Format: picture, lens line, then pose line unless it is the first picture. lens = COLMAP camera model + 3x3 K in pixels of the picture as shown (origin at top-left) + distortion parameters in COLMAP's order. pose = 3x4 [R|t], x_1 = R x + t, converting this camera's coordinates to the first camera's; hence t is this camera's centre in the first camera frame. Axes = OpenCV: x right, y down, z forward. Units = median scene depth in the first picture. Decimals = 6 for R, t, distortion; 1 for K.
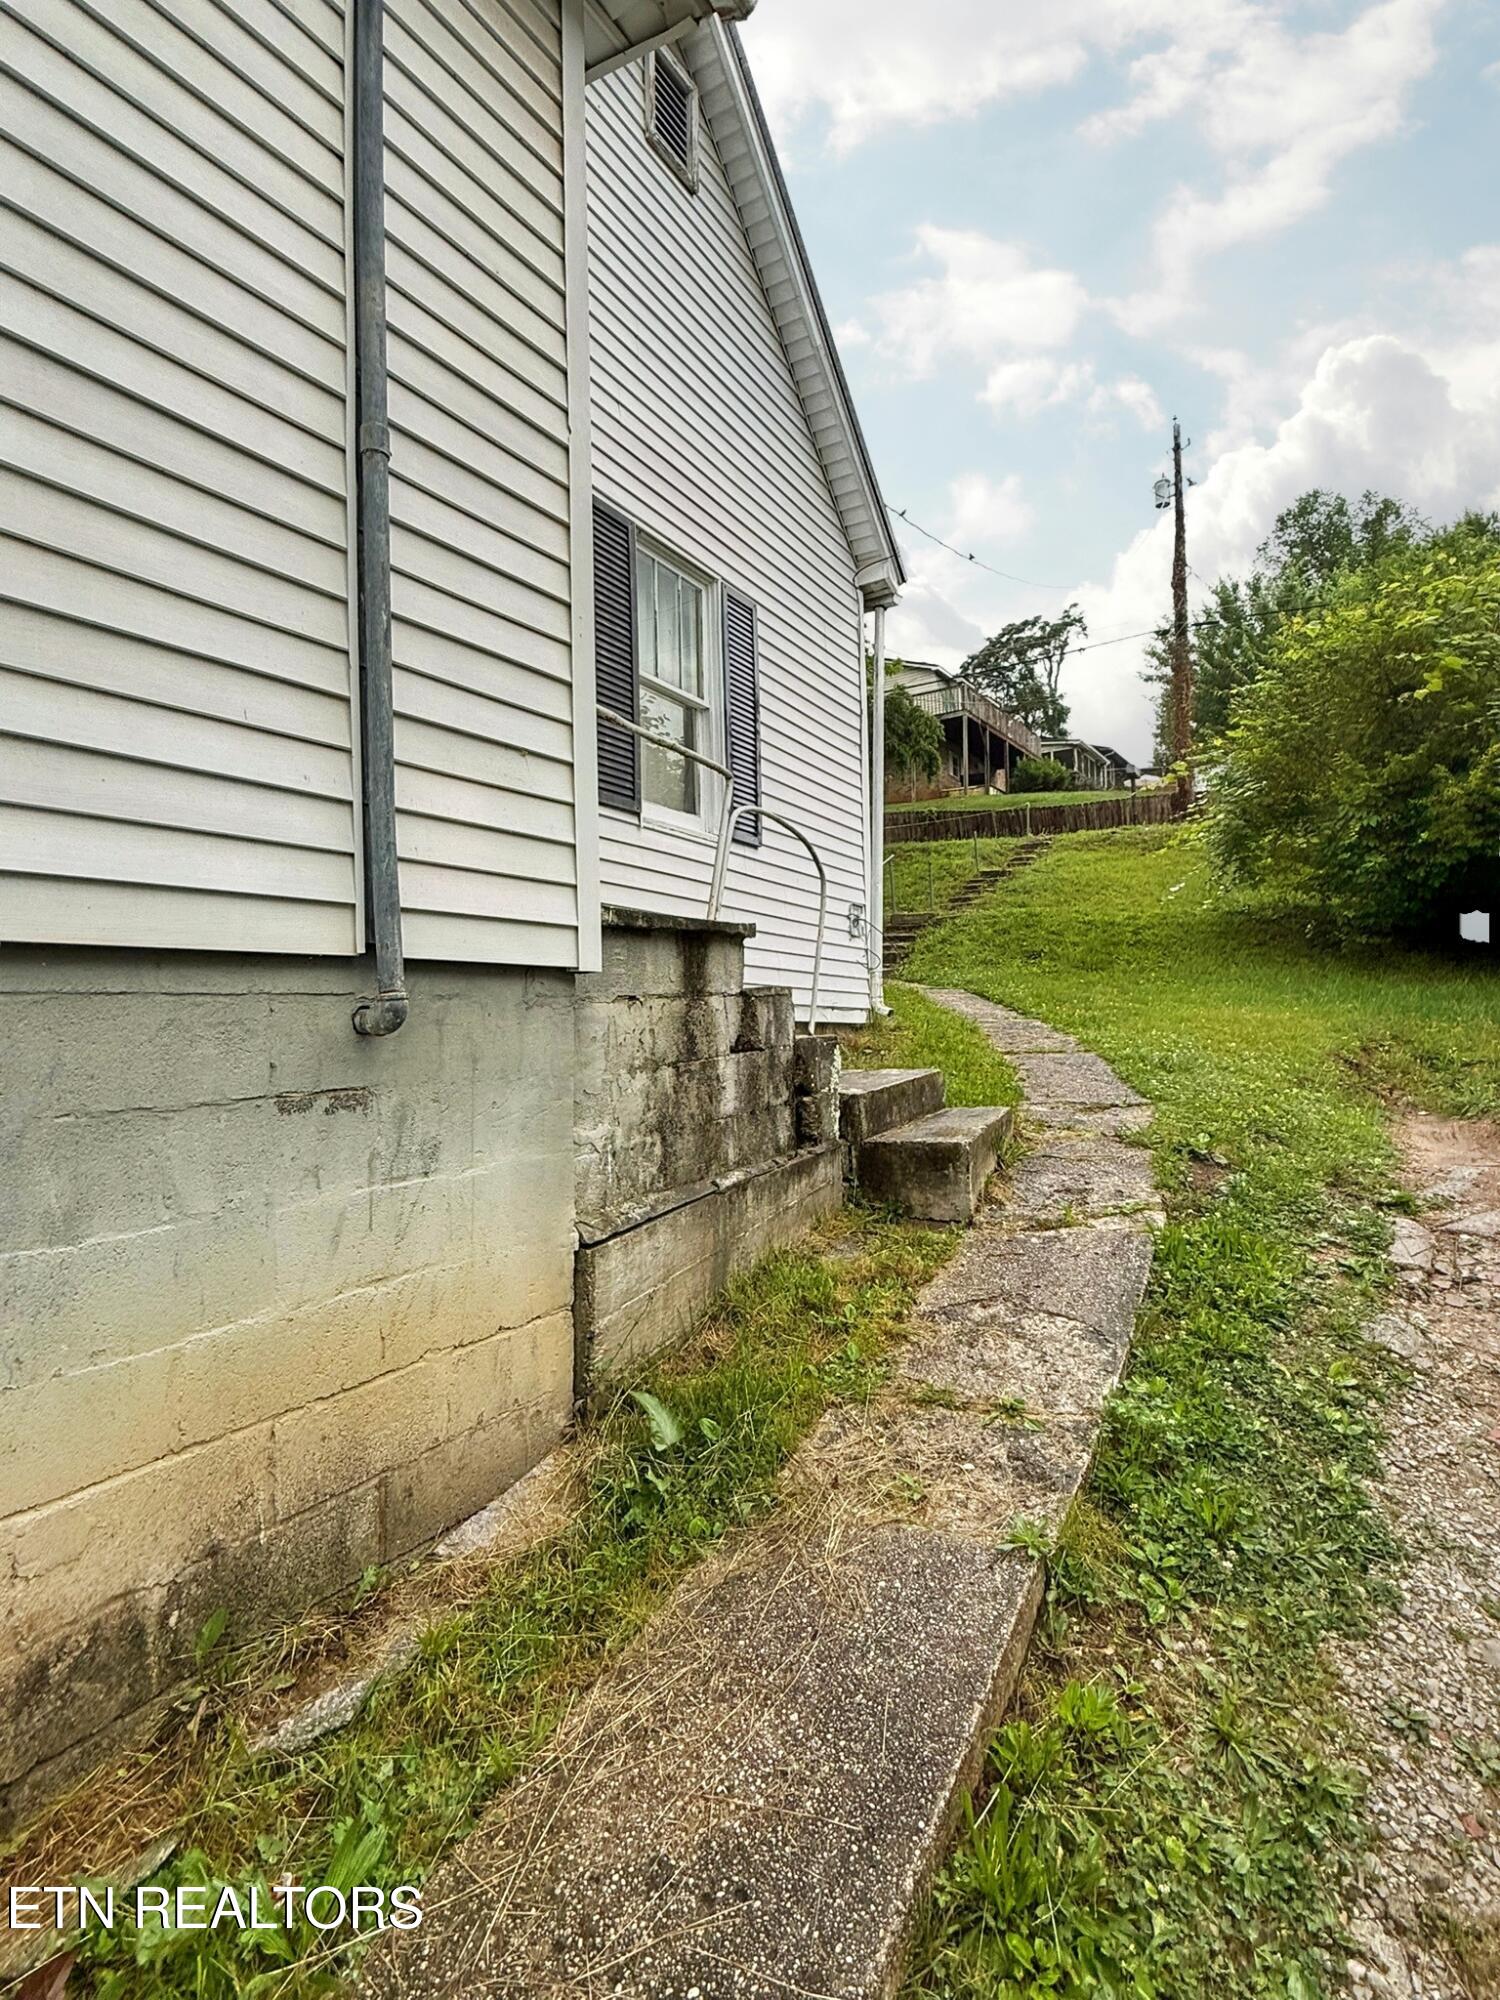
lens RADIAL K [[981.9, 0, 754.7], [0, 981.9, 1004.8], [0, 0, 1]] dist [0.001849, 0.000856]
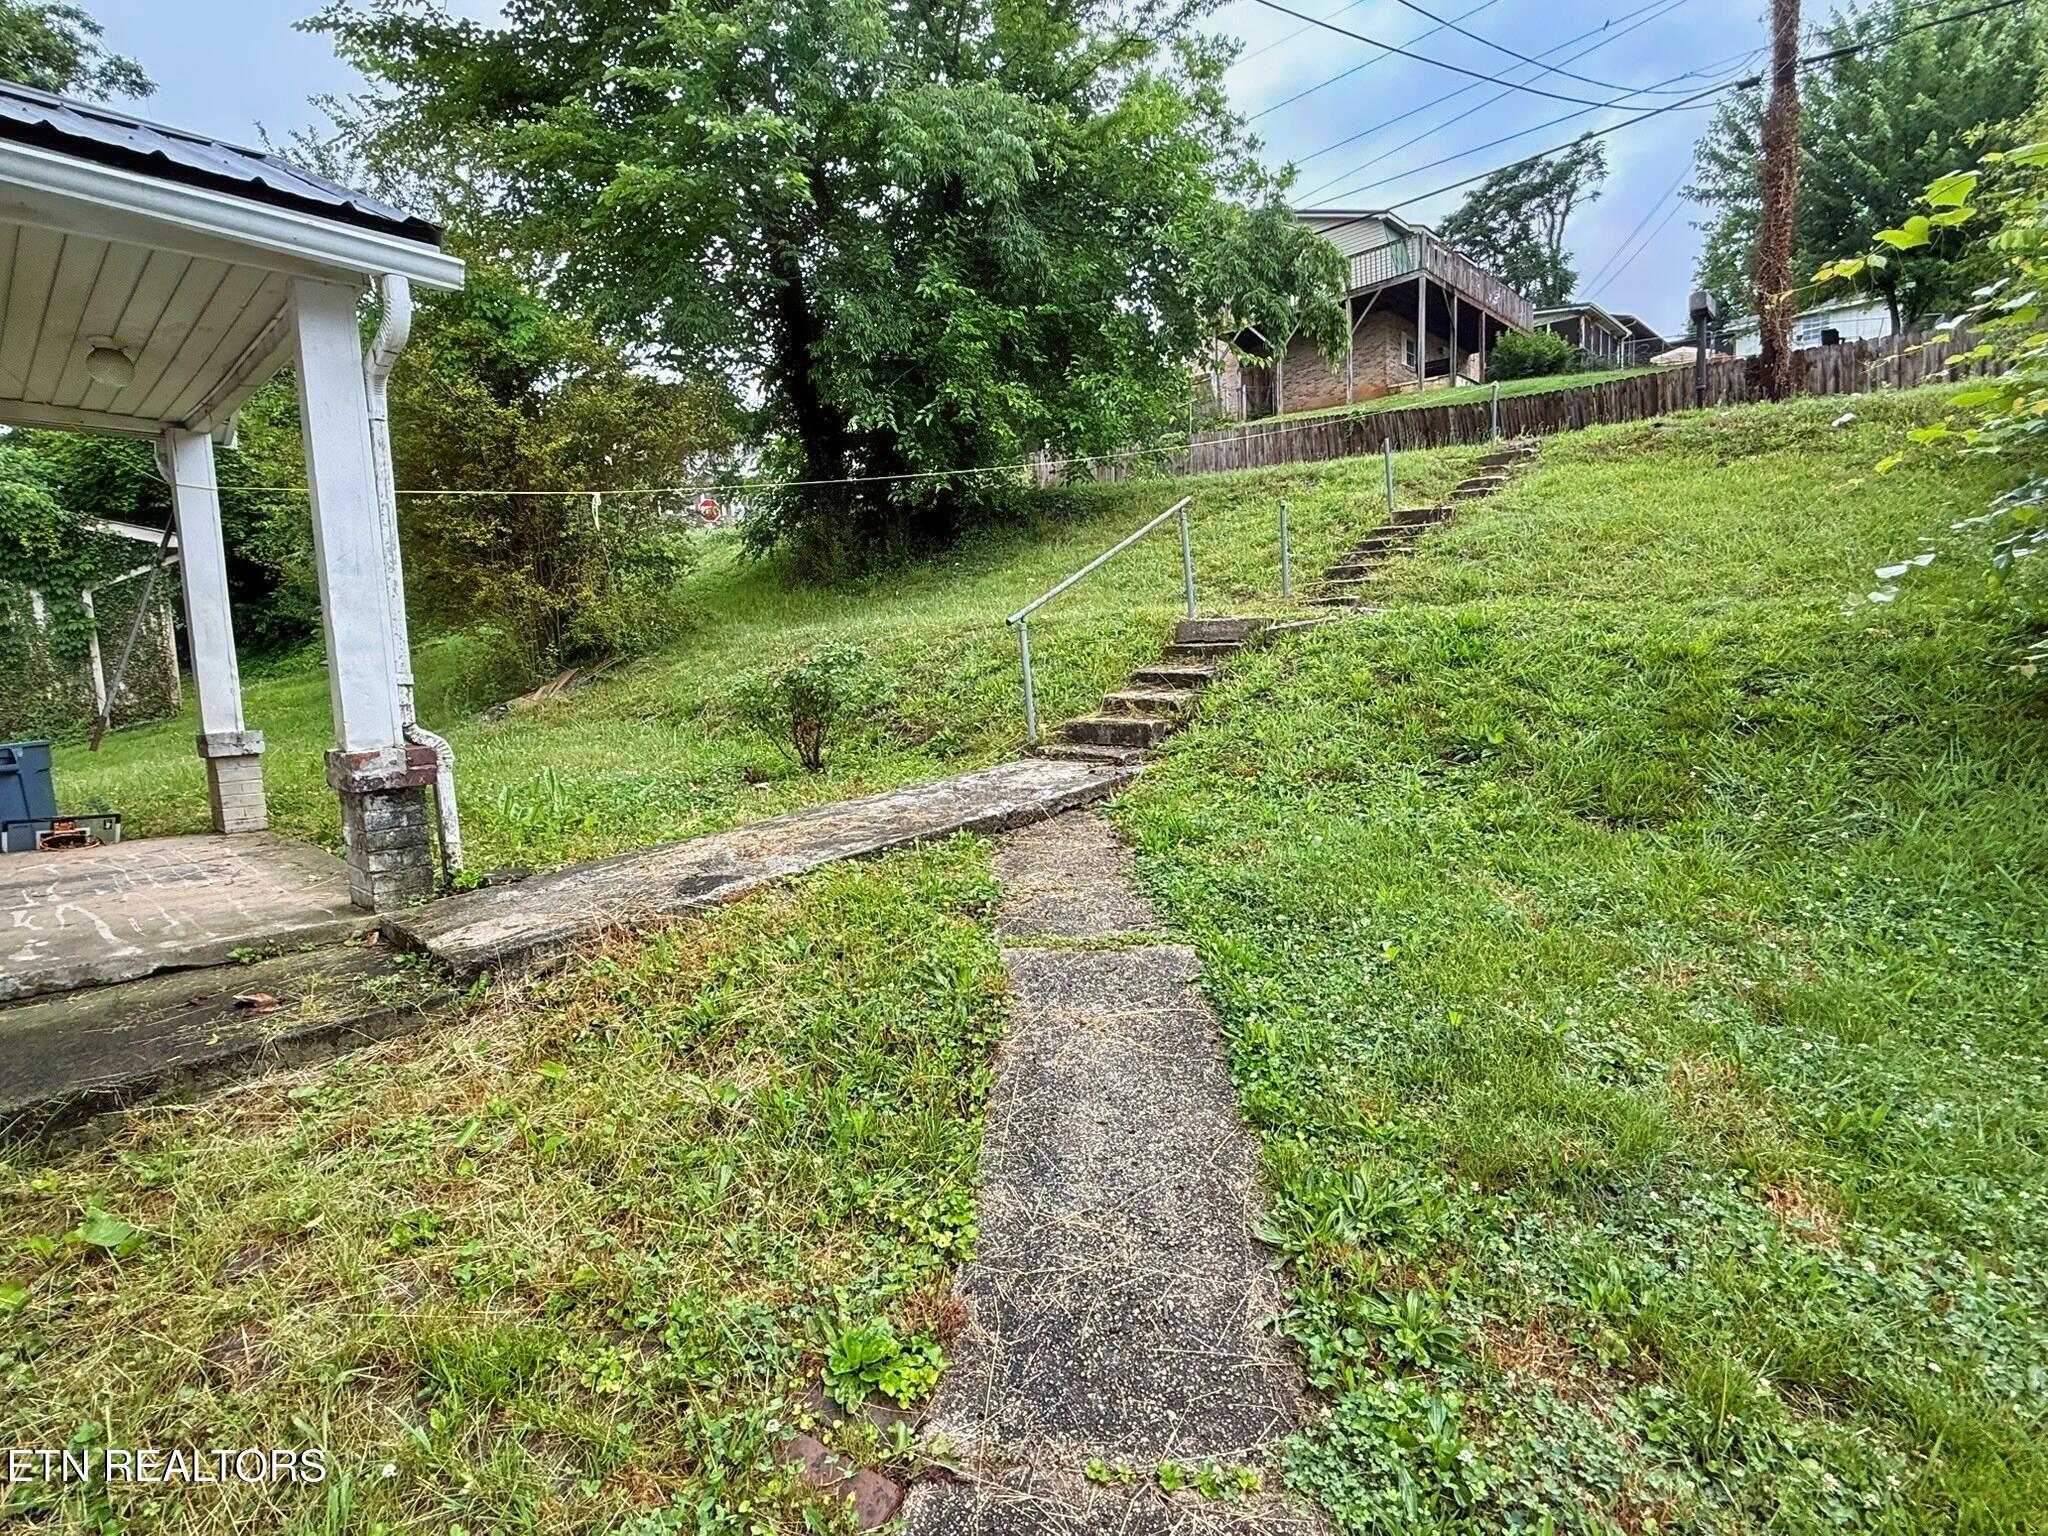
lens RADIAL K [[1005.4, 0, 1016.8], [0, 1005.4, 768.4], [0, 0, 1]] dist [0.001849, 0.000856]
pose [[0.983122, -0.003259, -0.182925, 0.048559], [0.025697, 0.992390, 0.120426, -0.026083], [0.181140, -0.123094, 0.975723, 0.152641]]
